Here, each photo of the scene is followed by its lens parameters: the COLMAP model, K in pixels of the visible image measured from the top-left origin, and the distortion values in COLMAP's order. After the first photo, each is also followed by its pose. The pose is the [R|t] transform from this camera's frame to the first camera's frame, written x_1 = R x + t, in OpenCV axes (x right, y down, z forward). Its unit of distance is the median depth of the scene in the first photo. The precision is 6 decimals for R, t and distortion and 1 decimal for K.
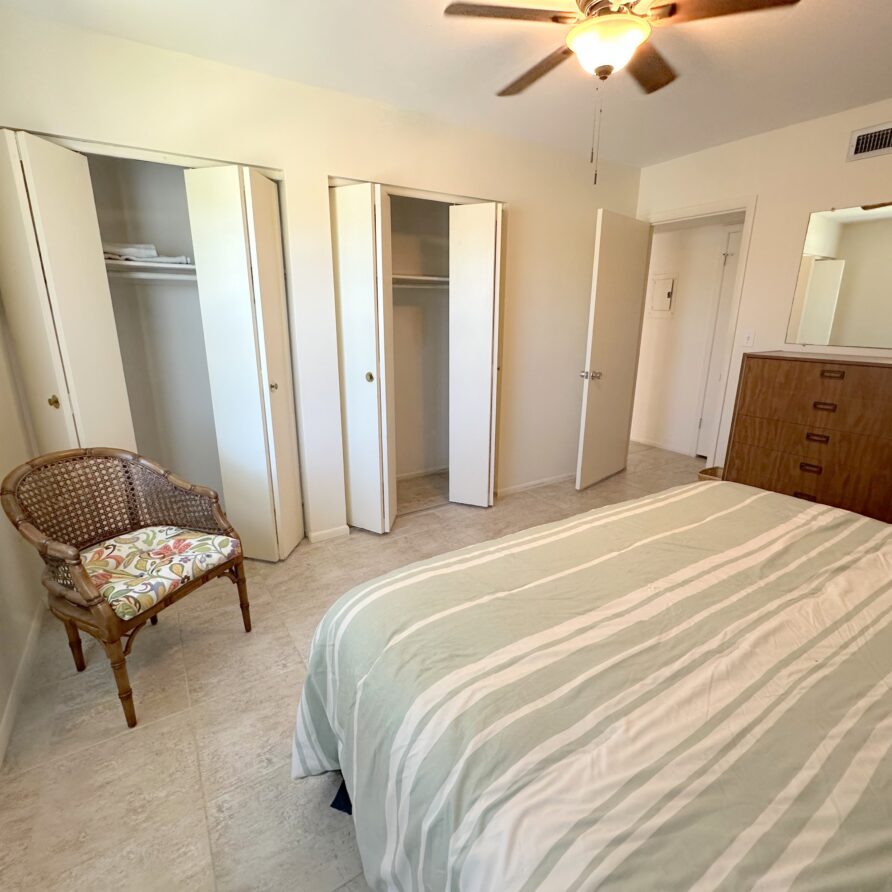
lens RADIAL K [[478.1, 0, 445.2], [0, 478.1, 445.4], [0, 0, 1]] dist [-0.004227, -0.000047]
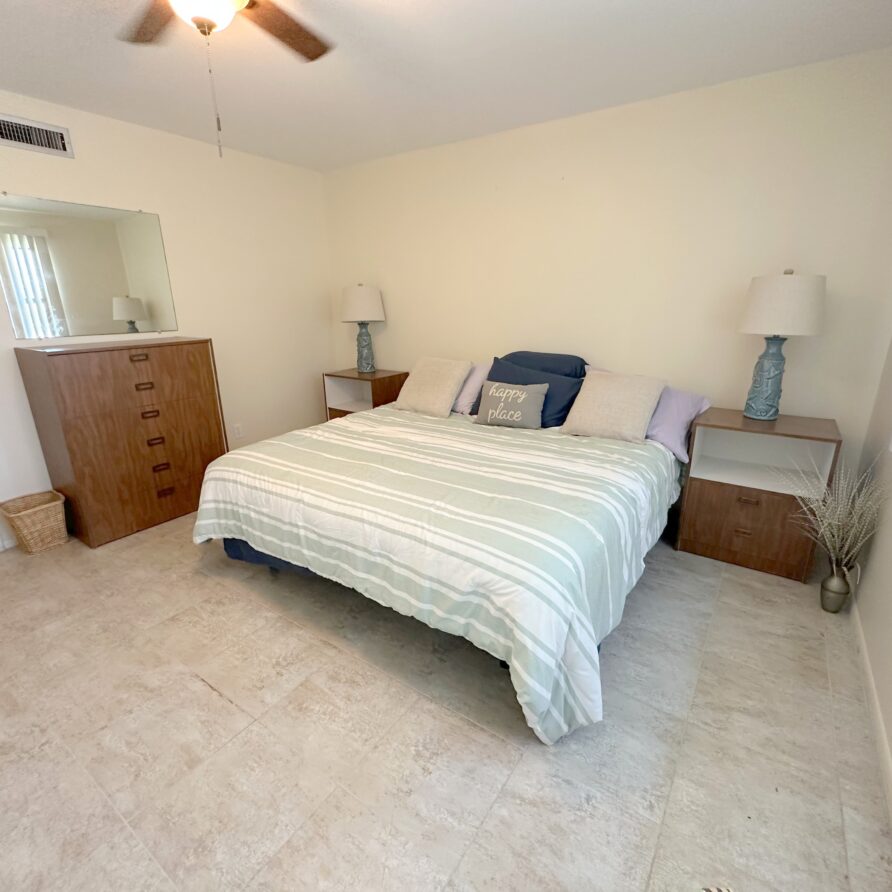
lens RADIAL K [[478.1, 0, 446.6], [0, 478.1, 446.5], [0, 0, 1]] dist [-0.004227, -0.000047]
pose [[-0.395583, -0.269990, 0.877849, -0.530157], [0.252037, 0.887208, 0.386444, -0.214924], [-0.883171, 0.374121, -0.282917, 0.749849]]
